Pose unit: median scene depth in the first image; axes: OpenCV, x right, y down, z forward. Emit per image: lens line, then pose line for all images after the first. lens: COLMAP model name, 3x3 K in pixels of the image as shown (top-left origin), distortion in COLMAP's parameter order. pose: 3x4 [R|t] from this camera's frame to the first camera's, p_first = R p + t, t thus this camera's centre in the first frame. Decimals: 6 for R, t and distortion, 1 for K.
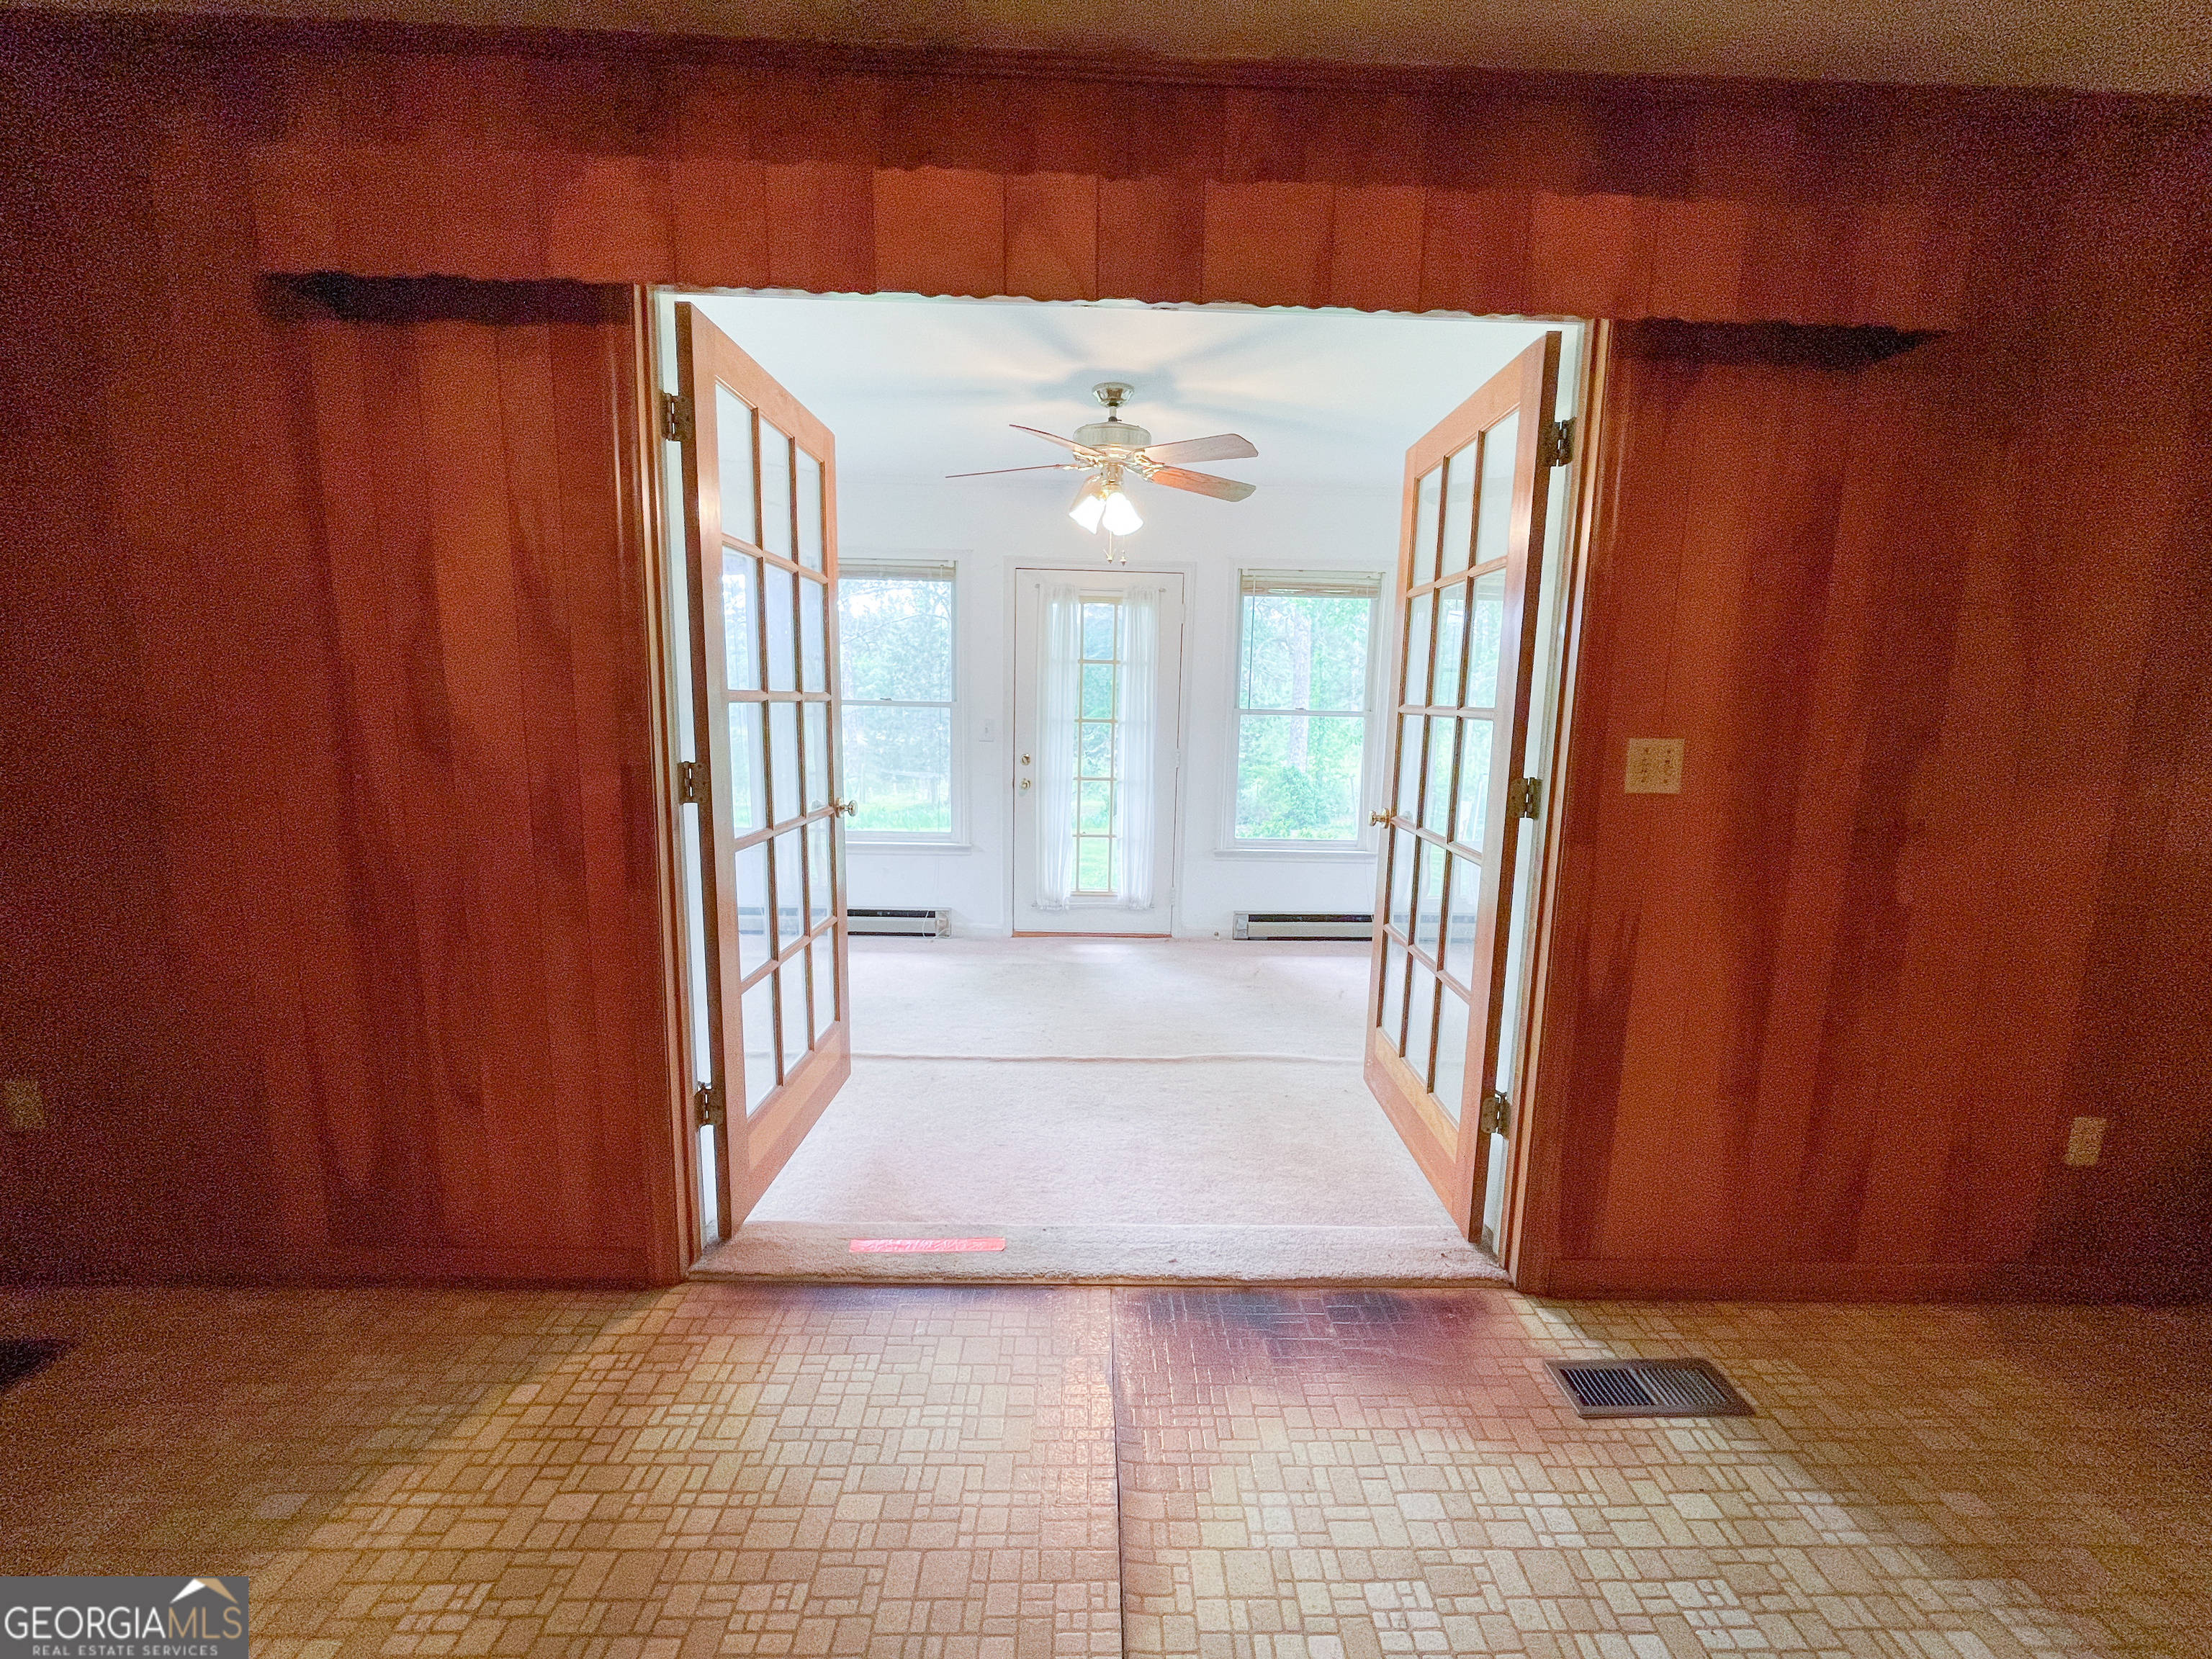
lens RADIAL K [[886.8, 0, 1116.8], [0, 886.8, 836.3], [0, 0, 1]] dist [-0.000178, 0.000421]
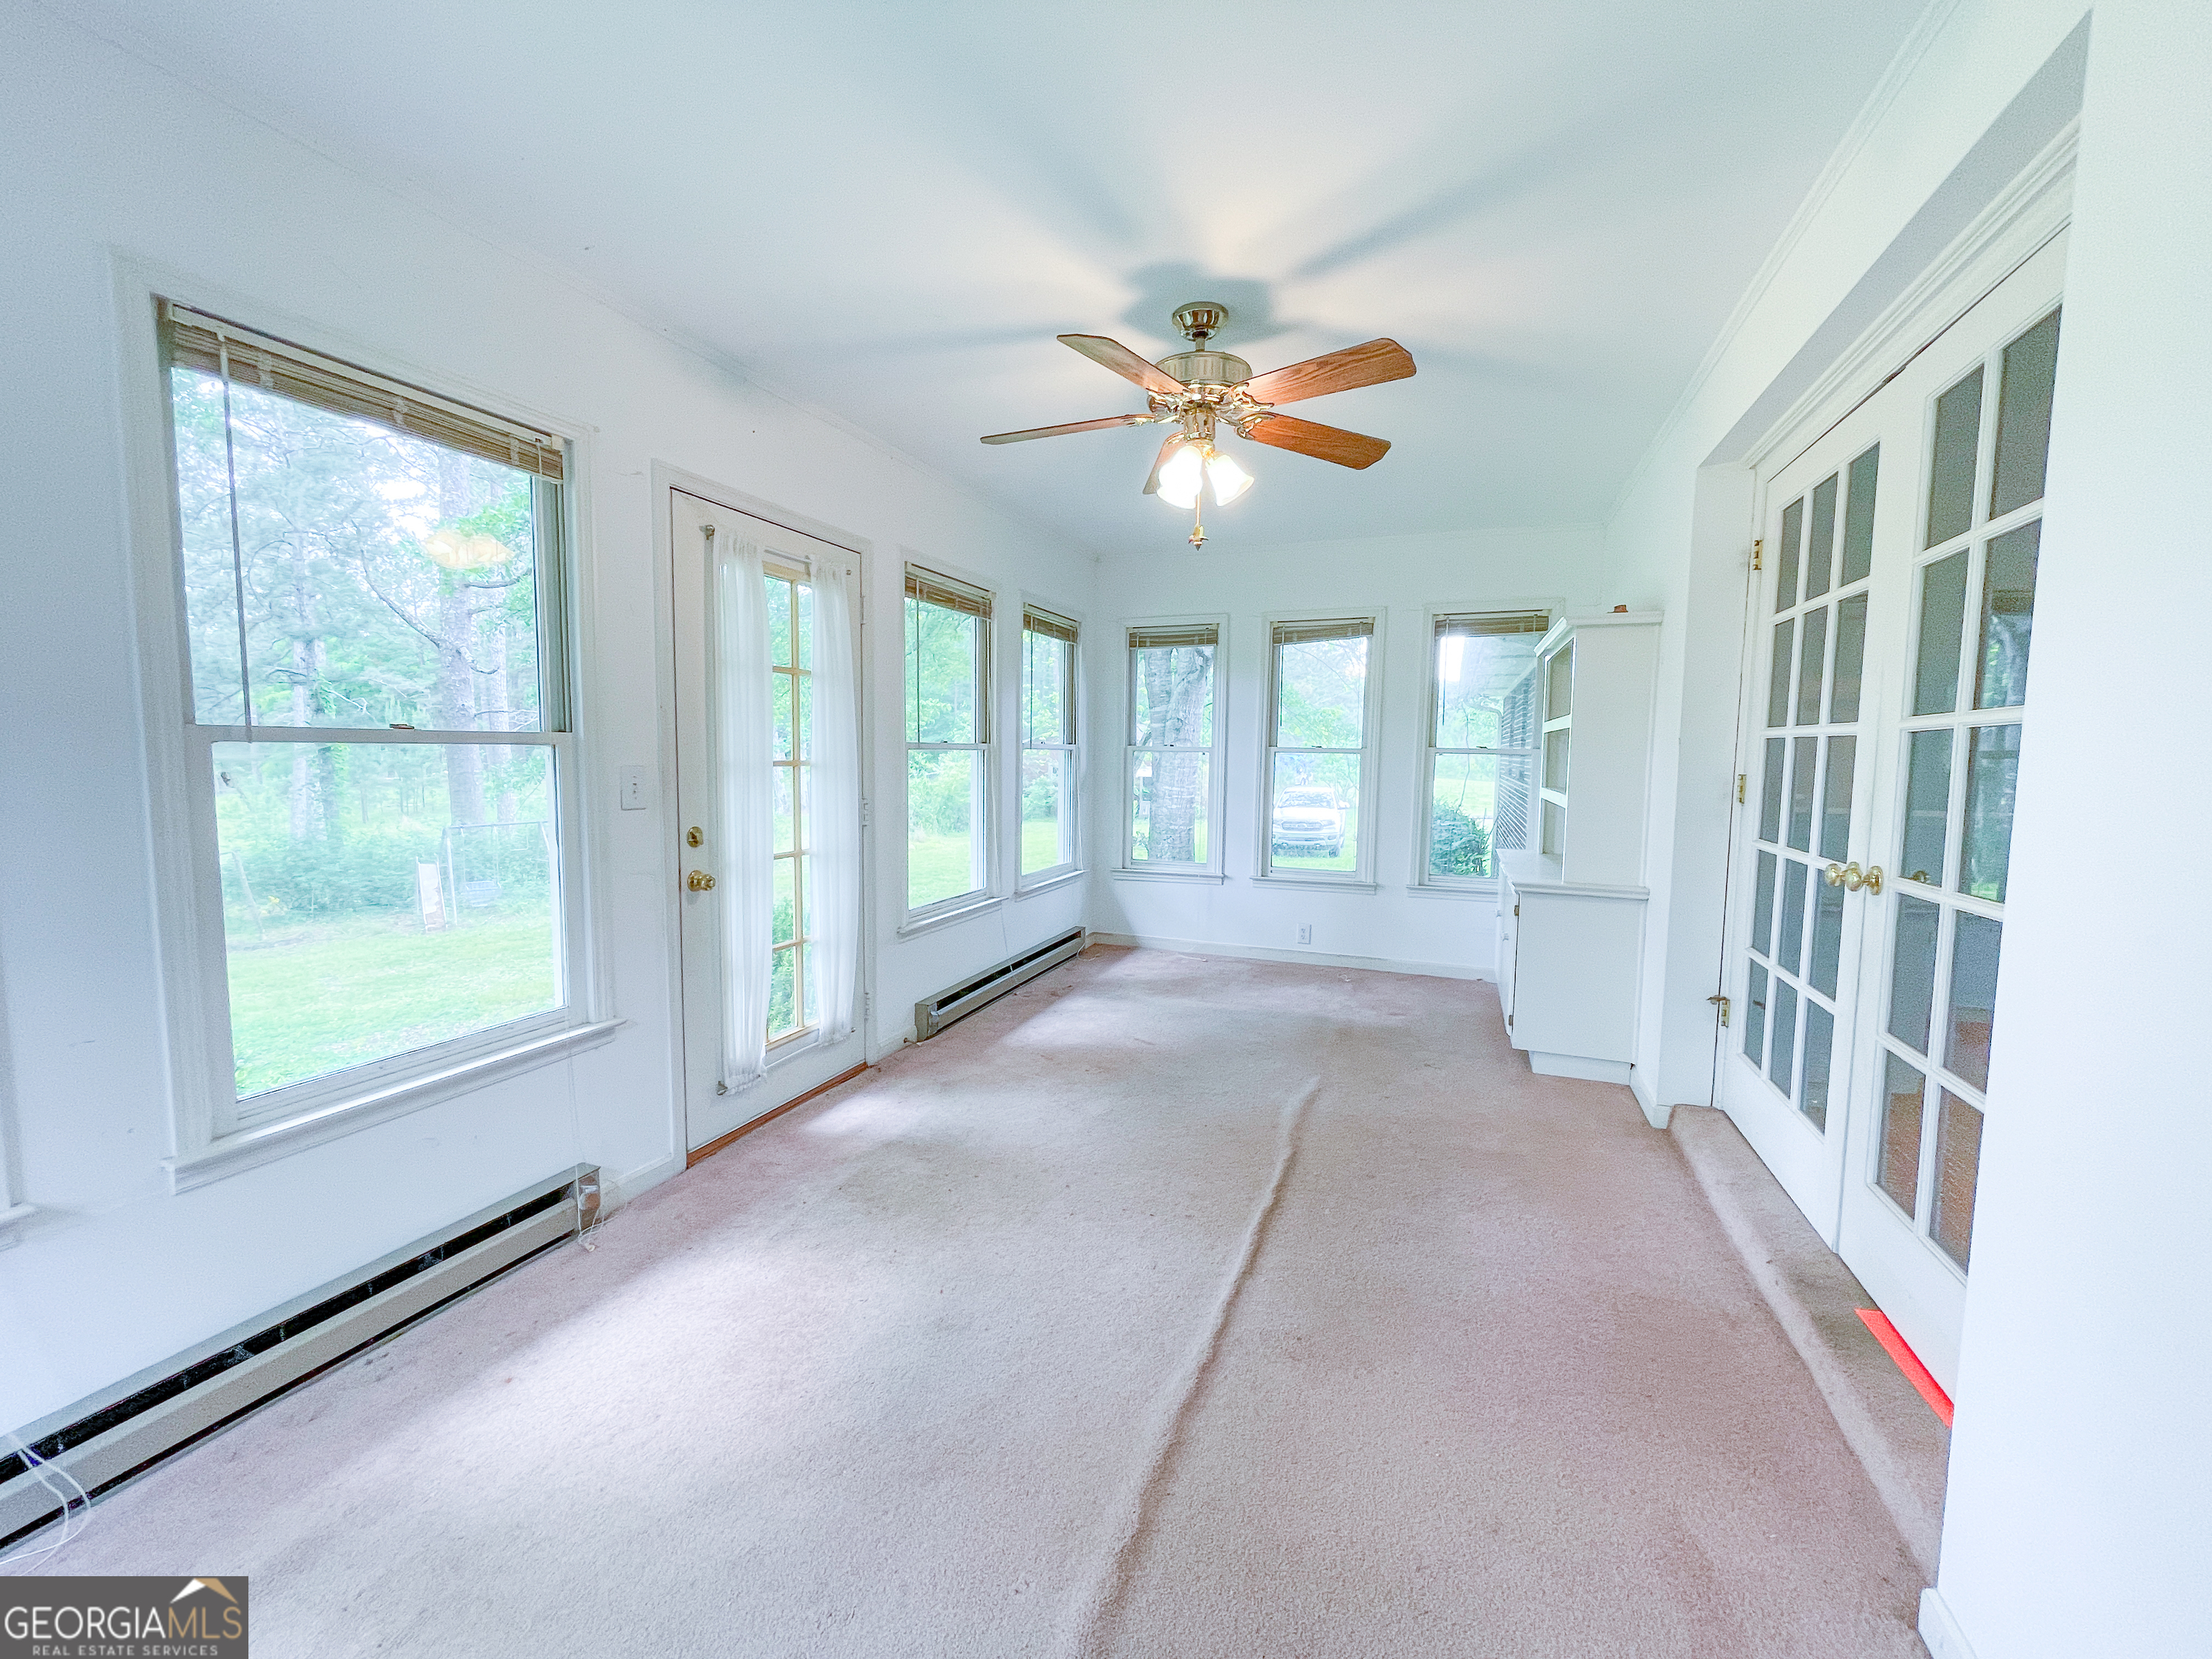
lens RADIAL K [[886.8, 0, 1103.1], [0, 886.8, 831.3], [0, 0, 1]] dist [-0.000178, 0.000421]
pose [[0.383928, -0.102842, 0.917618, -0.509890], [0.147453, 0.987854, 0.049020, -0.079336], [-0.911514, 0.116486, 0.394429, 0.548157]]
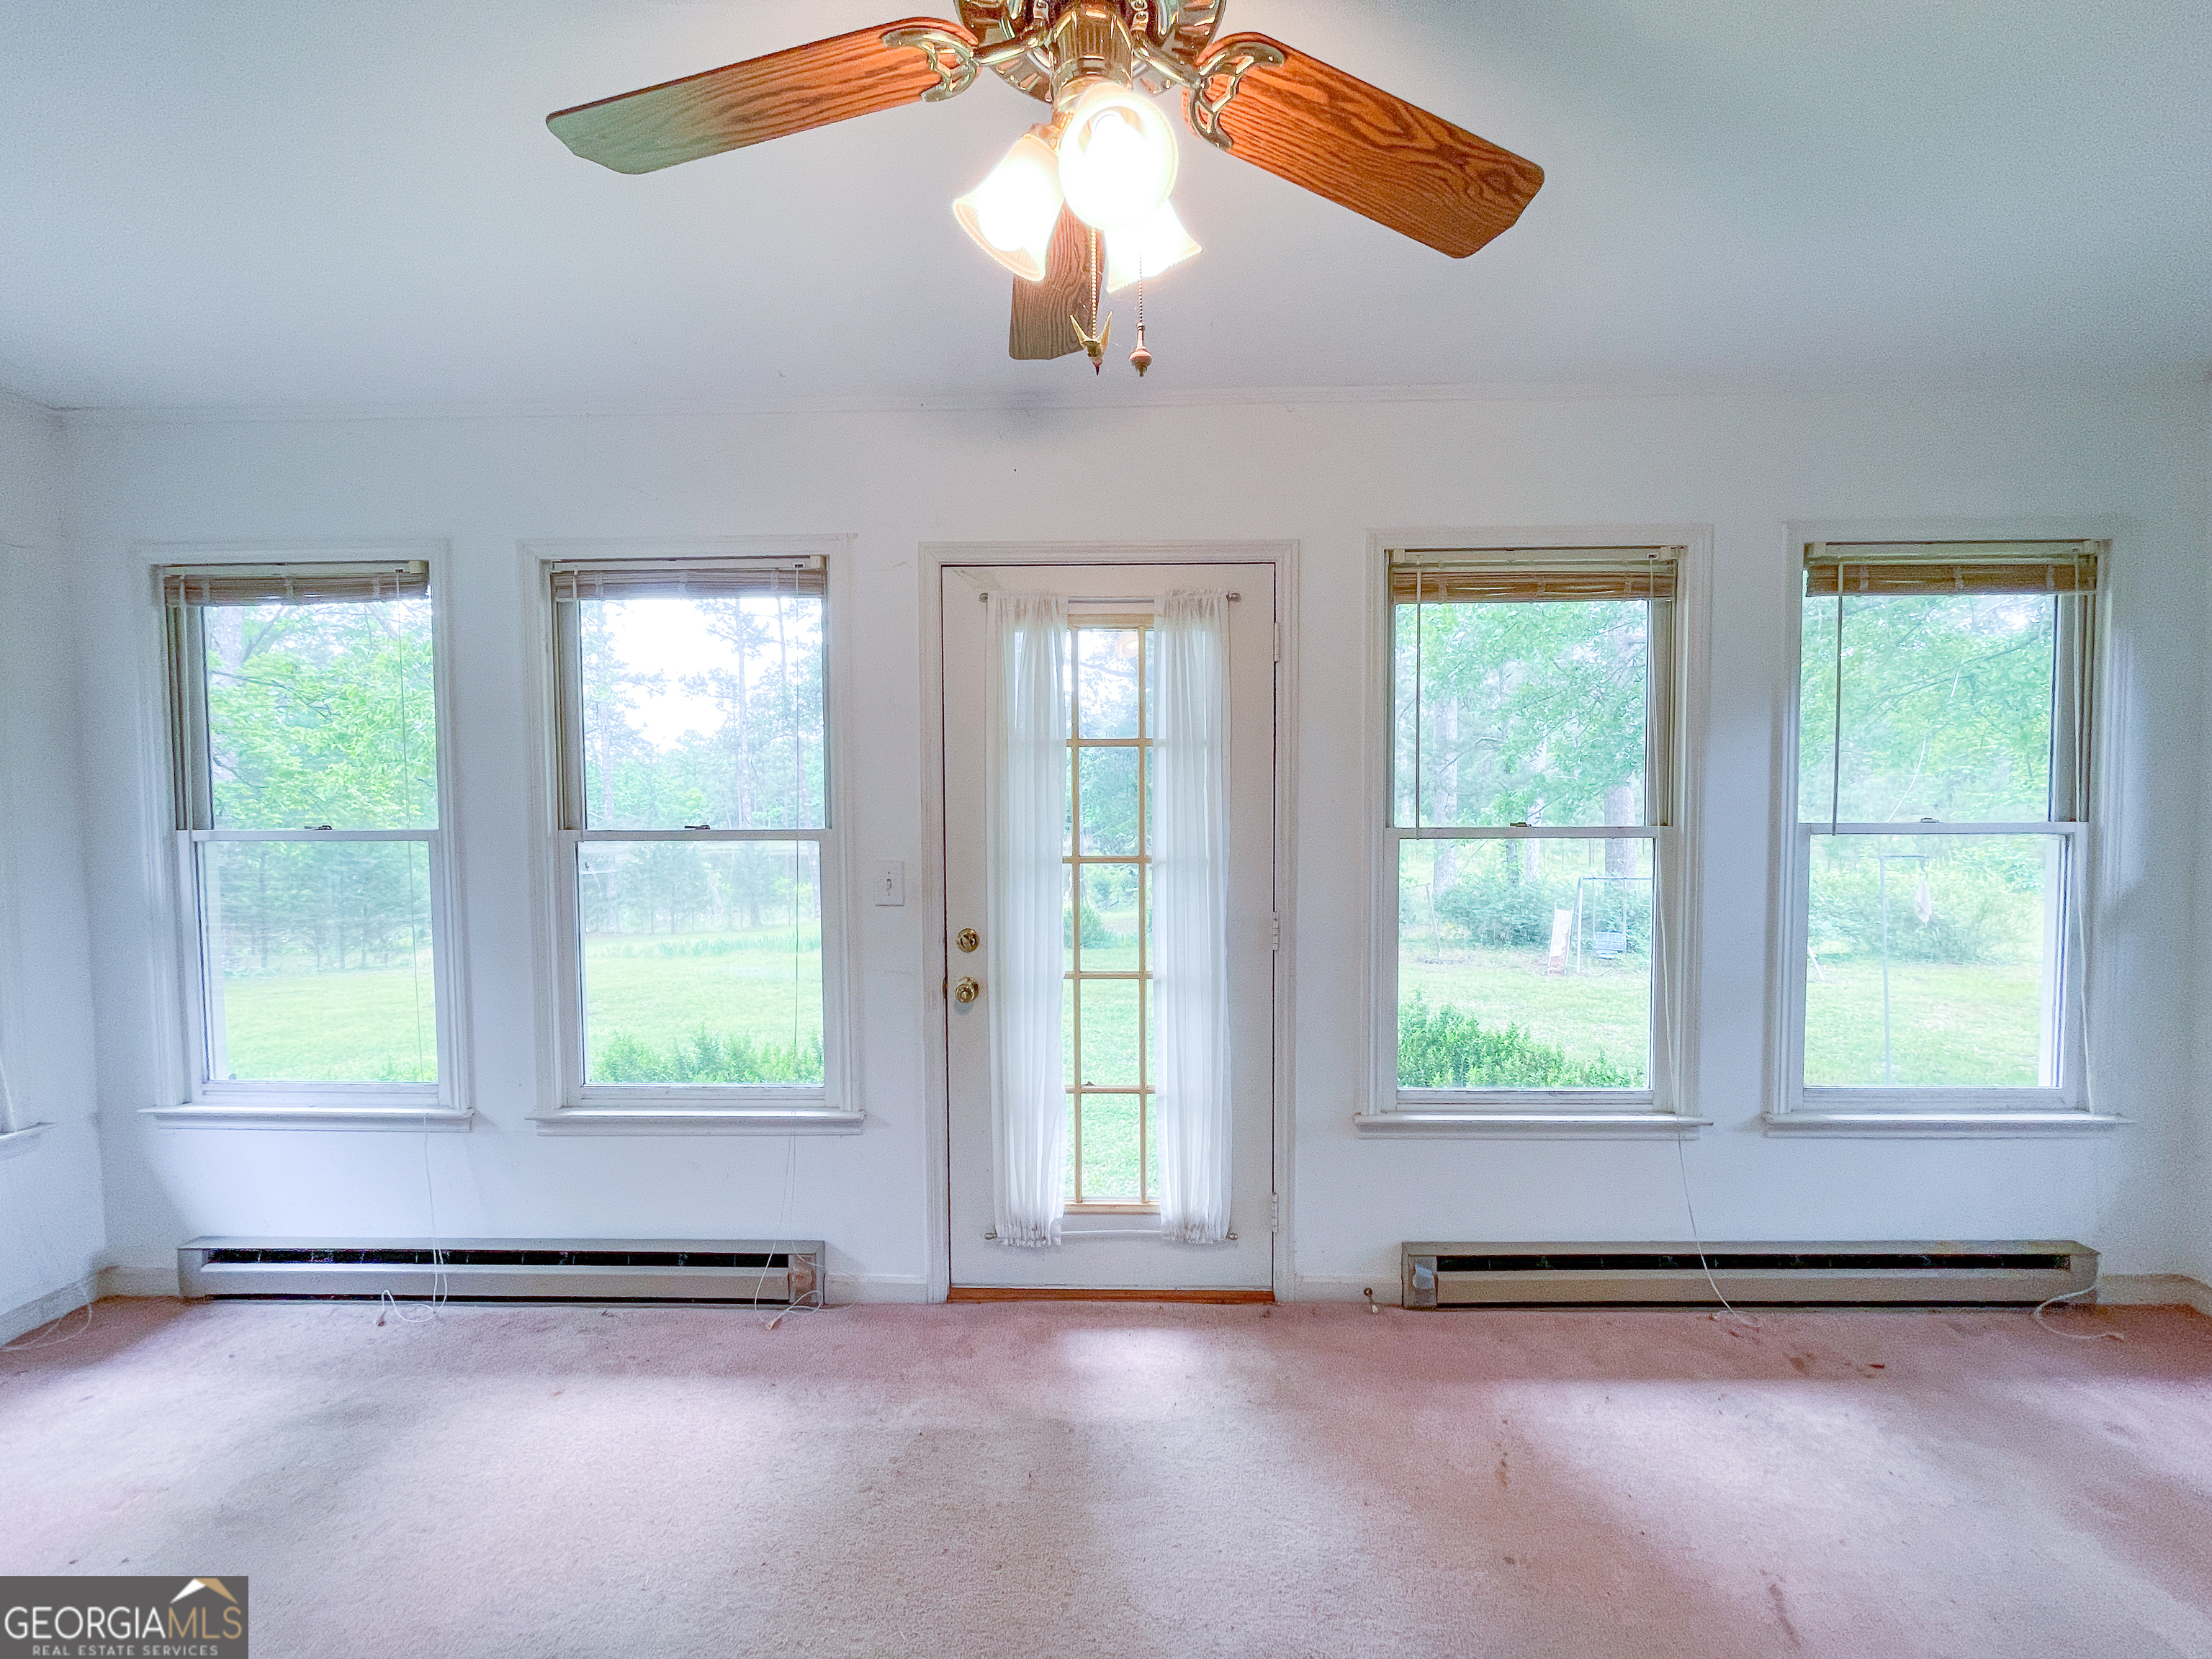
lens RADIAL K [[886.8, 0, 1116.6], [0, 886.8, 831.9], [0, 0, 1]] dist [-0.000178, 0.000421]
pose [[0.998336, -0.027155, -0.050872, 0.007467], [0.020776, 0.992317, -0.121966, -0.084248], [0.053793, 0.120706, 0.991230, 0.501880]]
